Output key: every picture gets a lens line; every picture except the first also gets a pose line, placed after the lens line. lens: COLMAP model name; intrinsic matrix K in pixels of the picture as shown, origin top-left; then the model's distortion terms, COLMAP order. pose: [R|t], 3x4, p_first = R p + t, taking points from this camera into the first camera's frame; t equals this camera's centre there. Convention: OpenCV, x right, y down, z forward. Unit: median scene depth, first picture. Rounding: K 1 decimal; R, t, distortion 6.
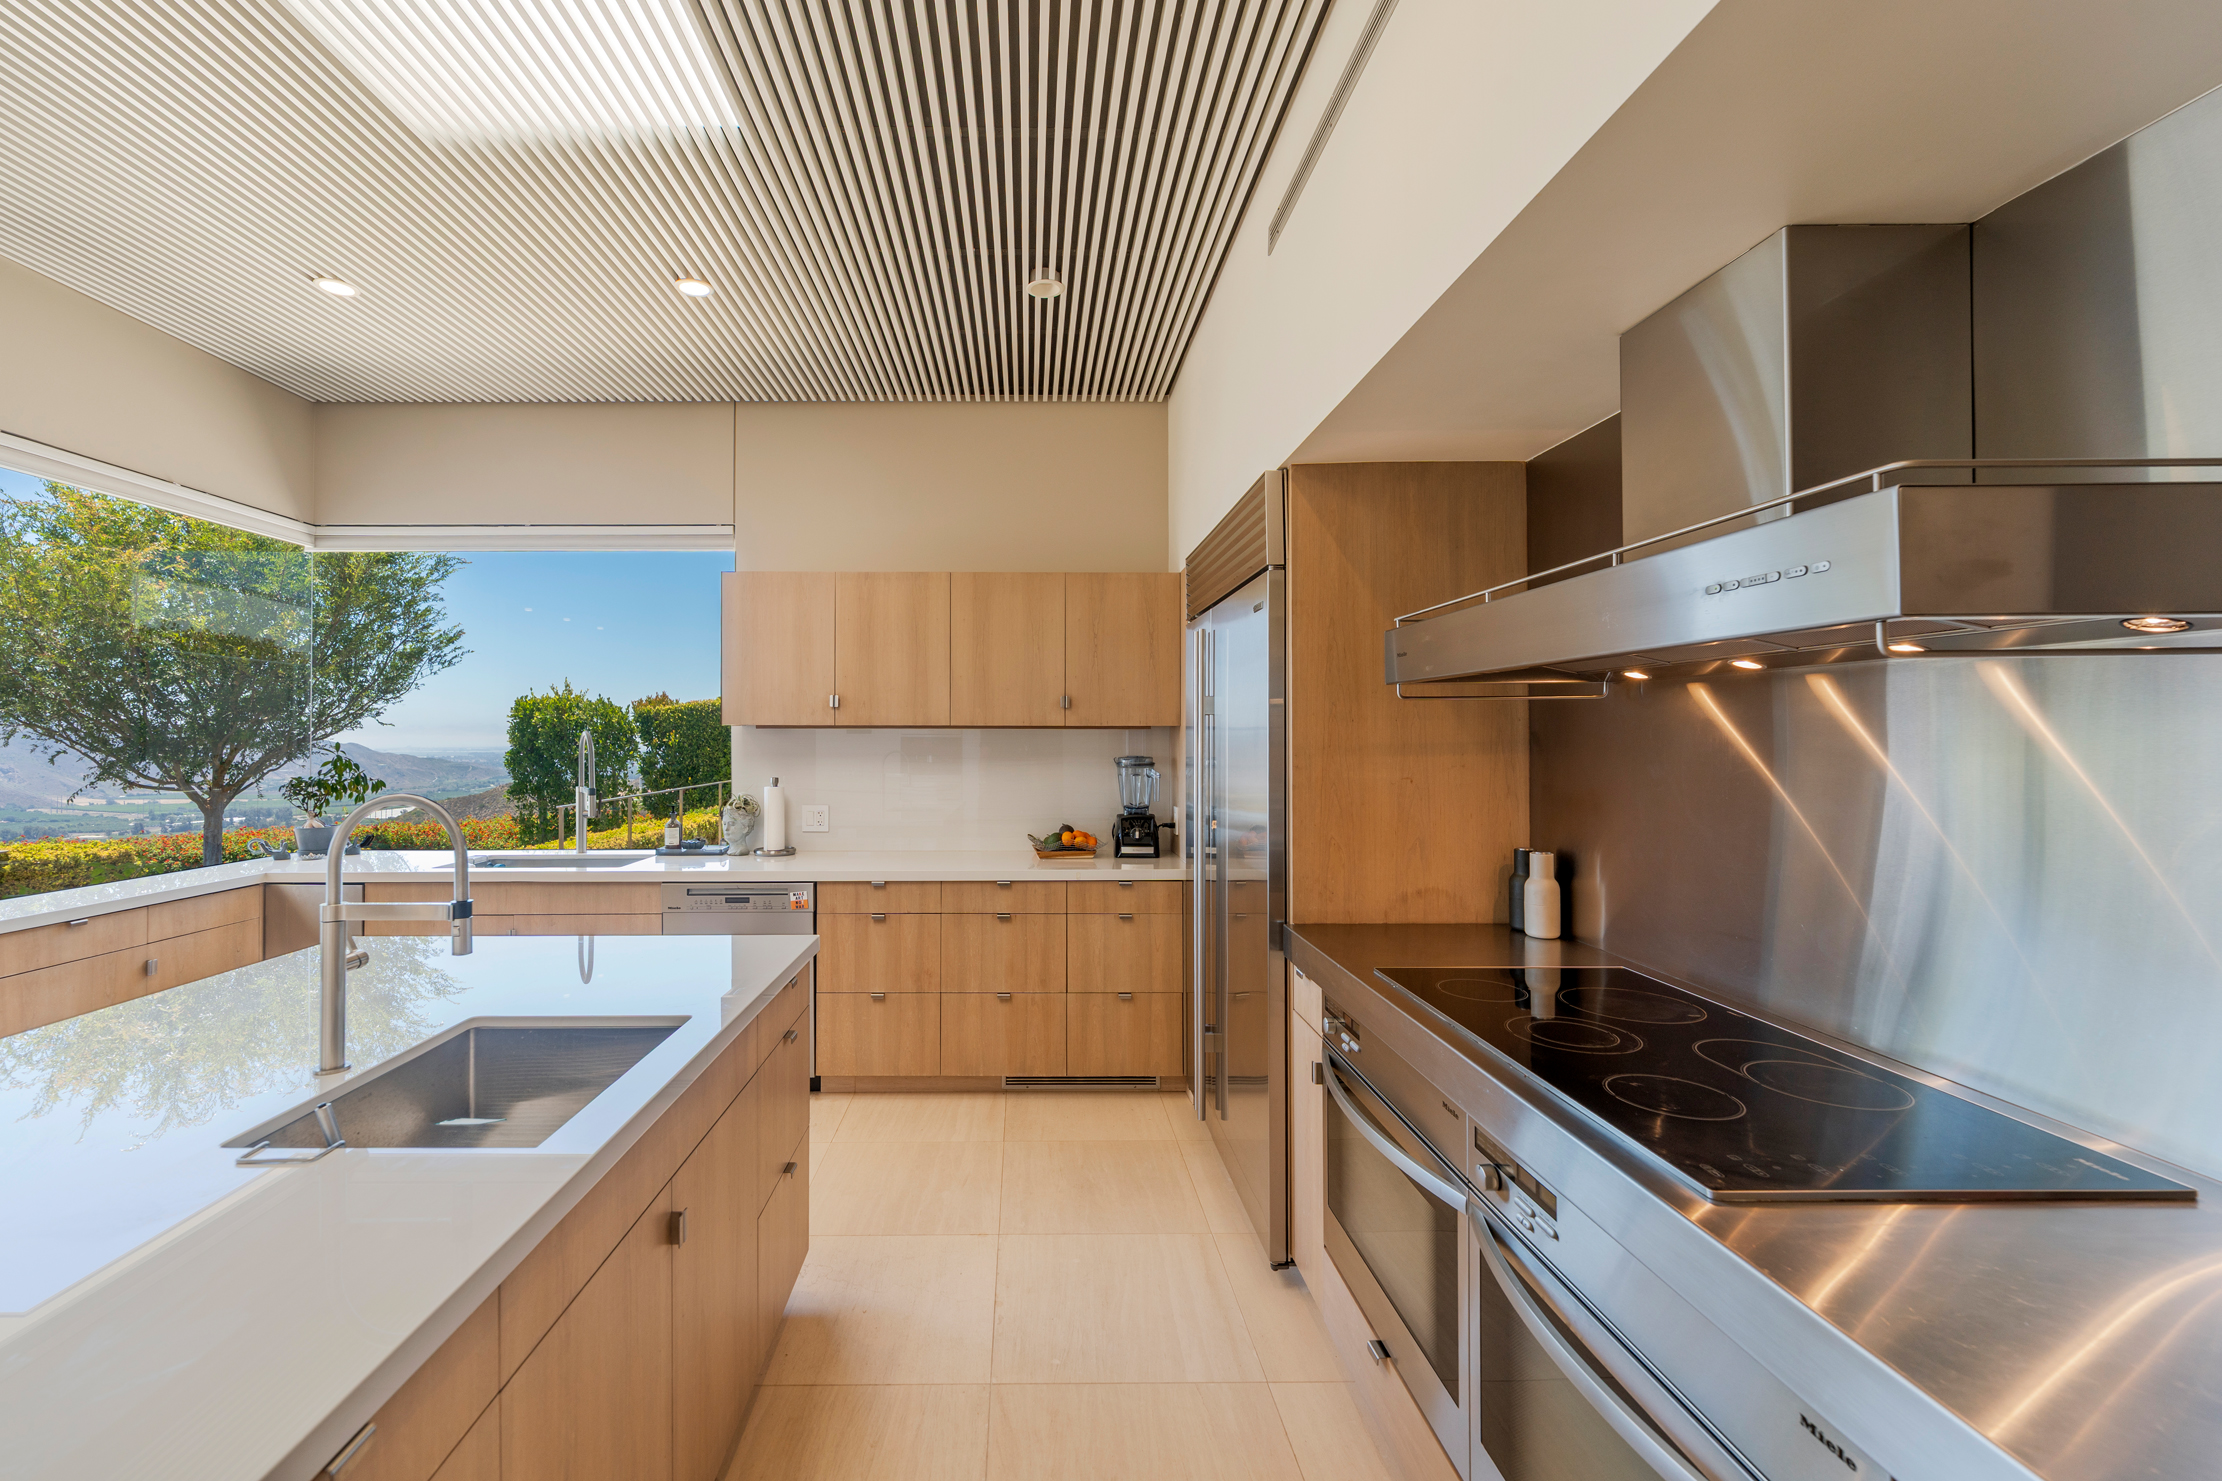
lens RADIAL K [[907.1, 0, 1104.3], [0, 907.1, 711.0], [0, 0, 1]] dist [-0.002123, -0.000264]
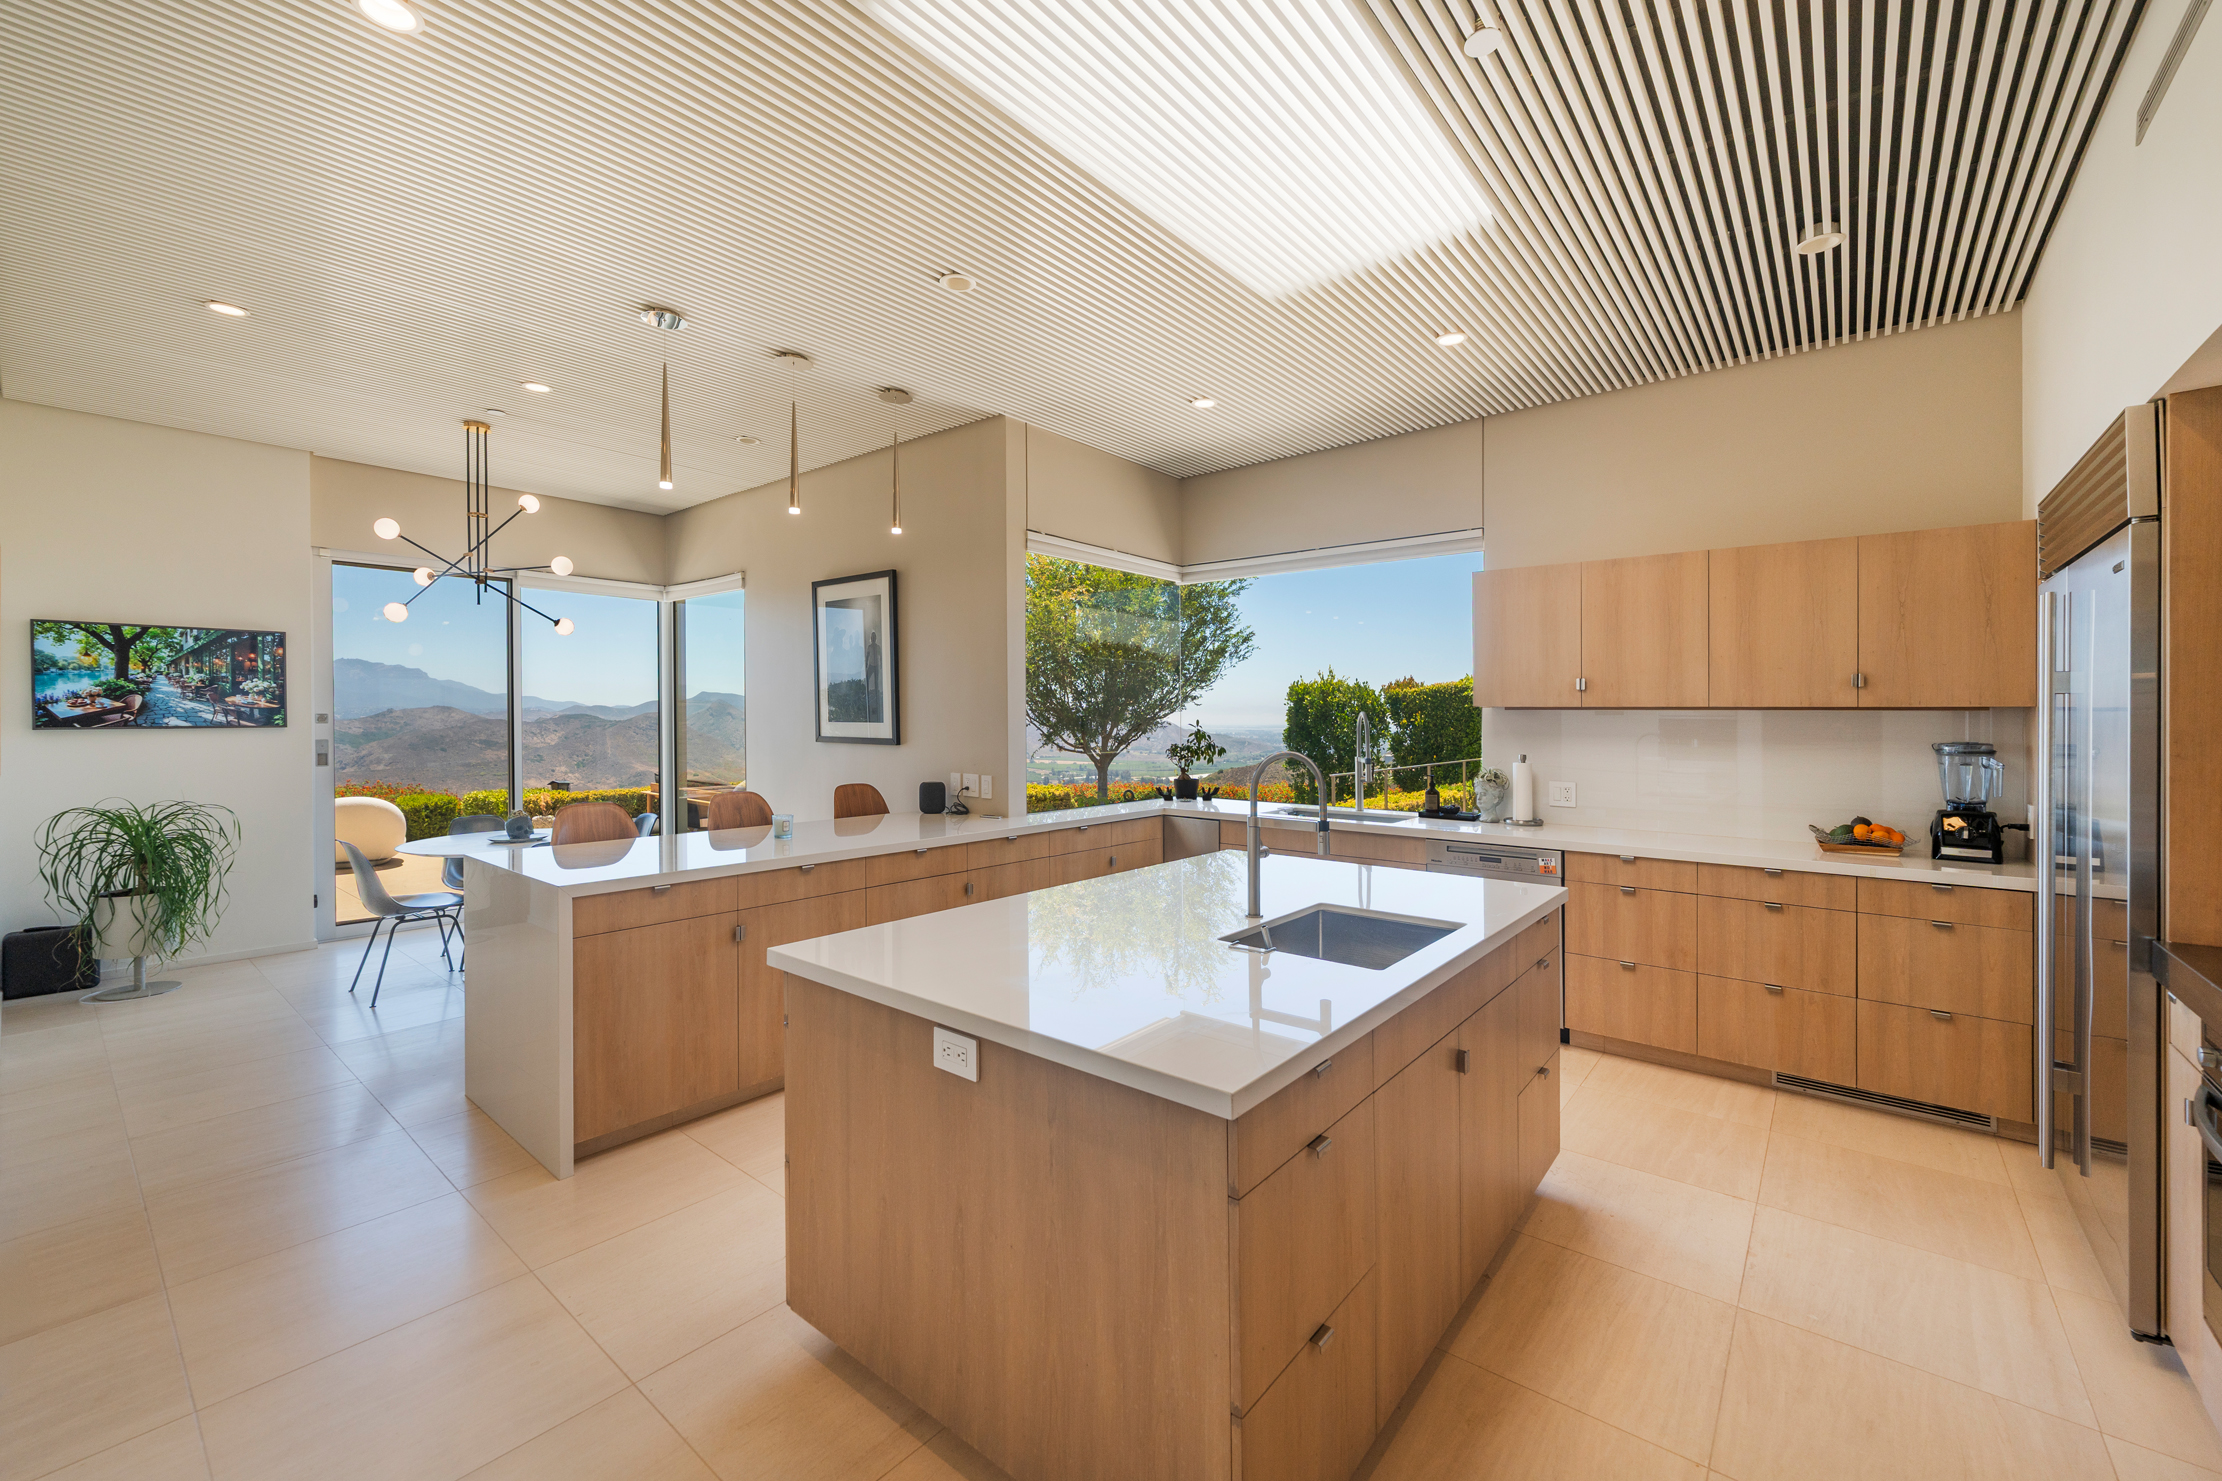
lens RADIAL K [[907.1, 0, 1104.3], [0, 907.1, 711.0], [0, 0, 1]] dist [-0.002123, -0.000264]
pose [[0.715259, 0.000774, -0.698860, 0.049155], [0.013833, 0.999788, 0.015266, -0.003578], [0.698723, -0.020586, 0.715096, -0.164031]]
